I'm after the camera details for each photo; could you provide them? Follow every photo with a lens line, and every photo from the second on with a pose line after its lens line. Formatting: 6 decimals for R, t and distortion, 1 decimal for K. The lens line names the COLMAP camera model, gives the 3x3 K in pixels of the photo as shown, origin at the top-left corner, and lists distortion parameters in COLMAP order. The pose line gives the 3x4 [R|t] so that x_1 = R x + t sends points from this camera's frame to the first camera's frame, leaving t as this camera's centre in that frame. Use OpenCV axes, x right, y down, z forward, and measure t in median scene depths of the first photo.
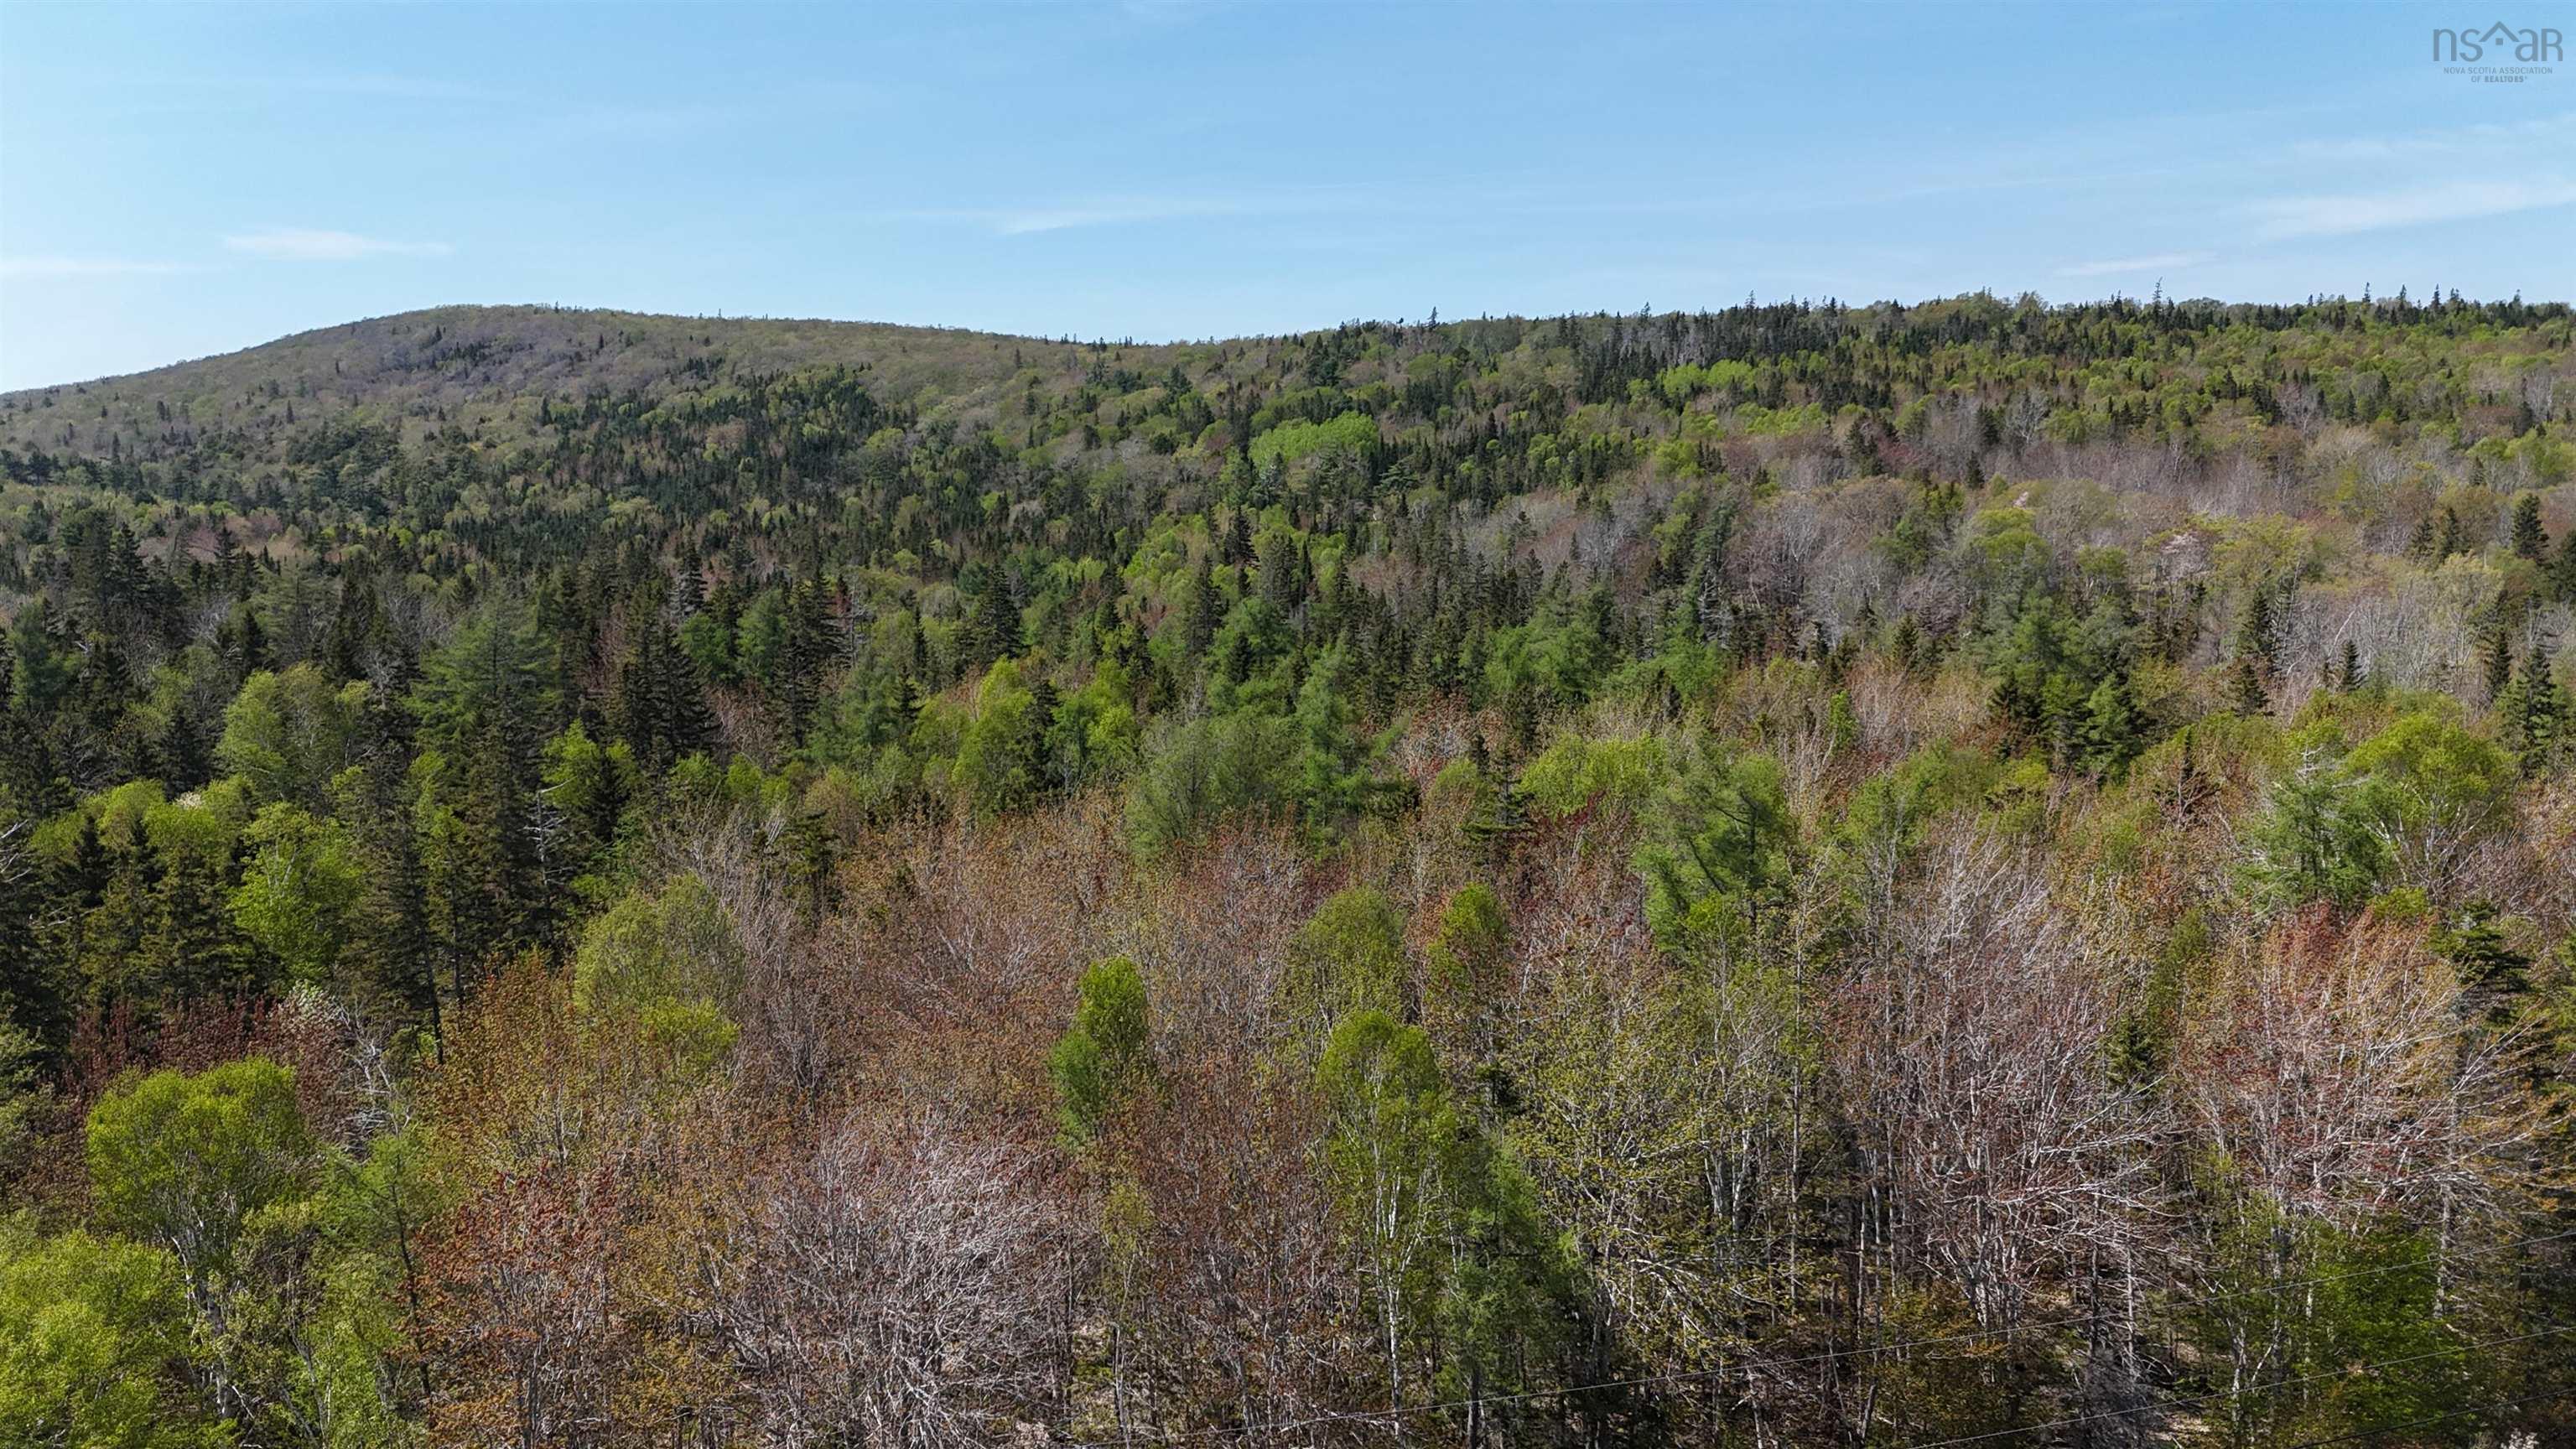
lens RADIAL K [[1885.2, 0, 1302.5], [0, 1885.2, 721.5], [0, 0, 1]] dist [0.054314, -0.048193]
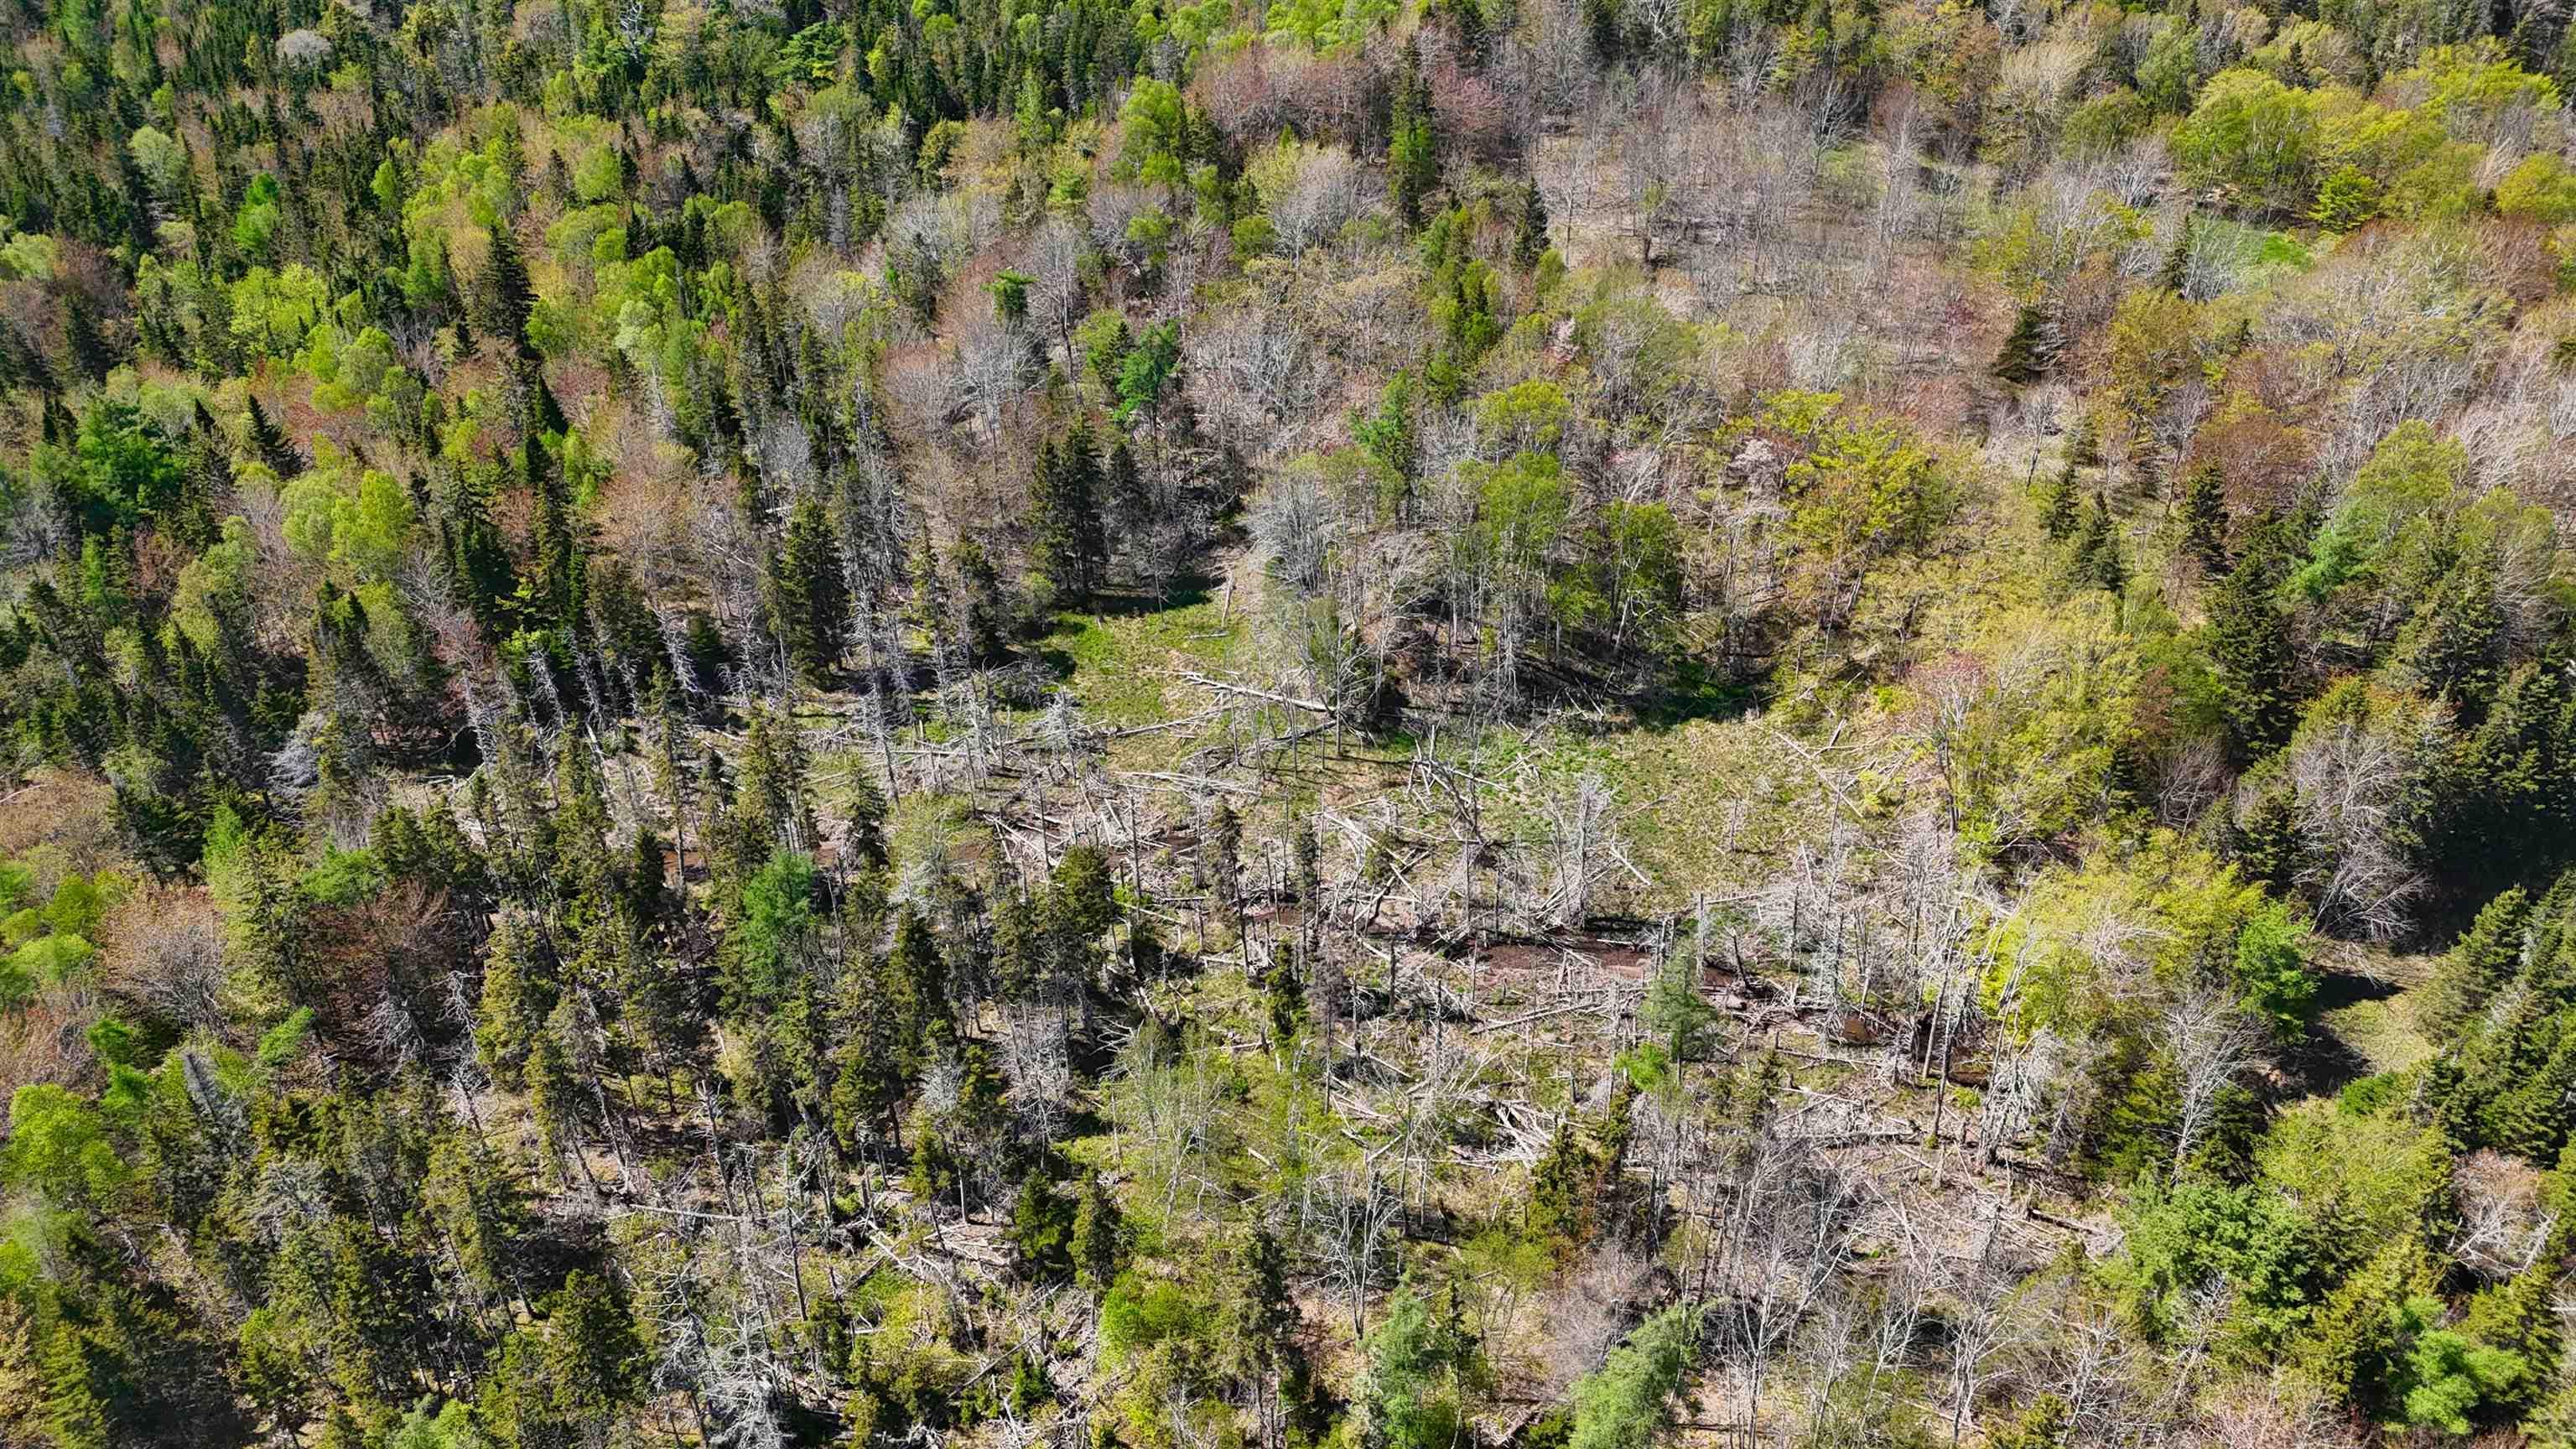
lens RADIAL K [[1881.4, 0, 1295.4], [0, 1881.4, 722.5], [0, 0, 1]] dist [0.086095, -0.089548]
pose [[0.991797, -0.055617, 0.115091, 0.094960], [0.003220, 0.910962, 0.412477, -0.139369], [-0.127784, -0.408723, 0.903668, 0.161195]]
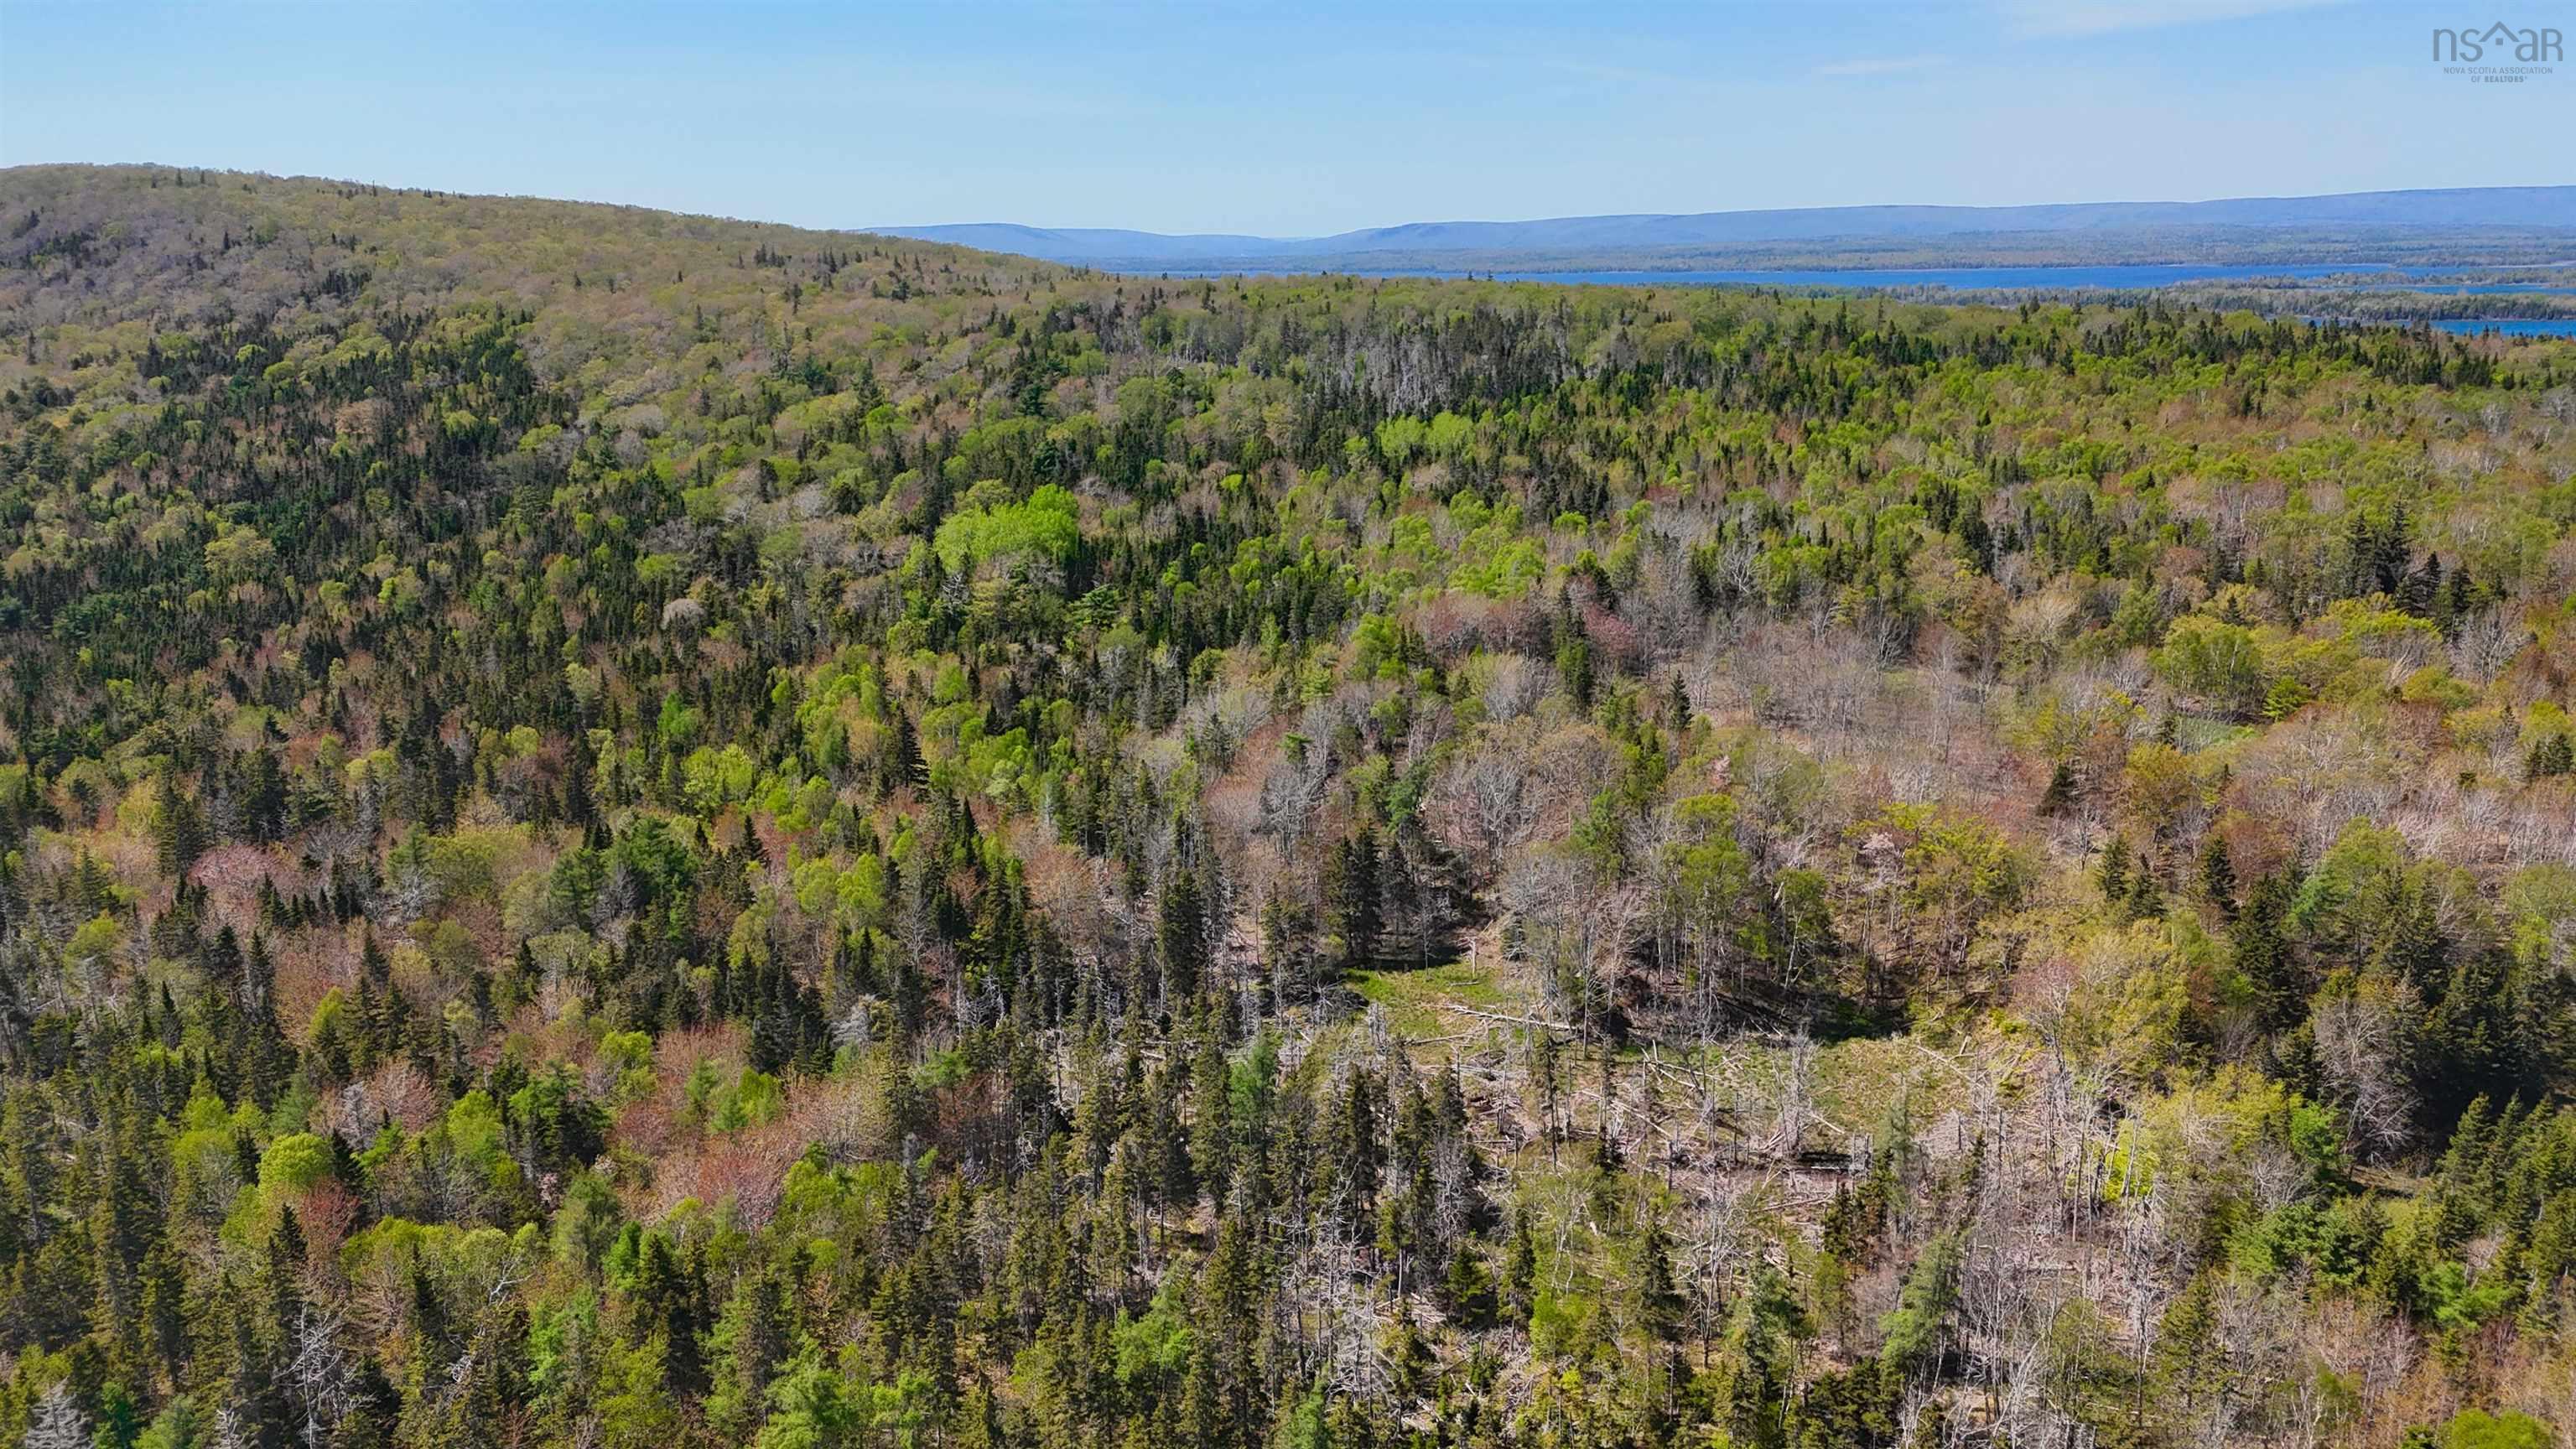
lens RADIAL K [[1881.4, 0, 1295.4], [0, 1881.4, 722.5], [0, 0, 1]] dist [0.086095, -0.089548]
pose [[0.991991, -0.013810, 0.125548, 0.023307], [0.001230, 0.995014, 0.099733, -0.118899], [-0.126299, -0.098779, 0.987062, 0.047571]]
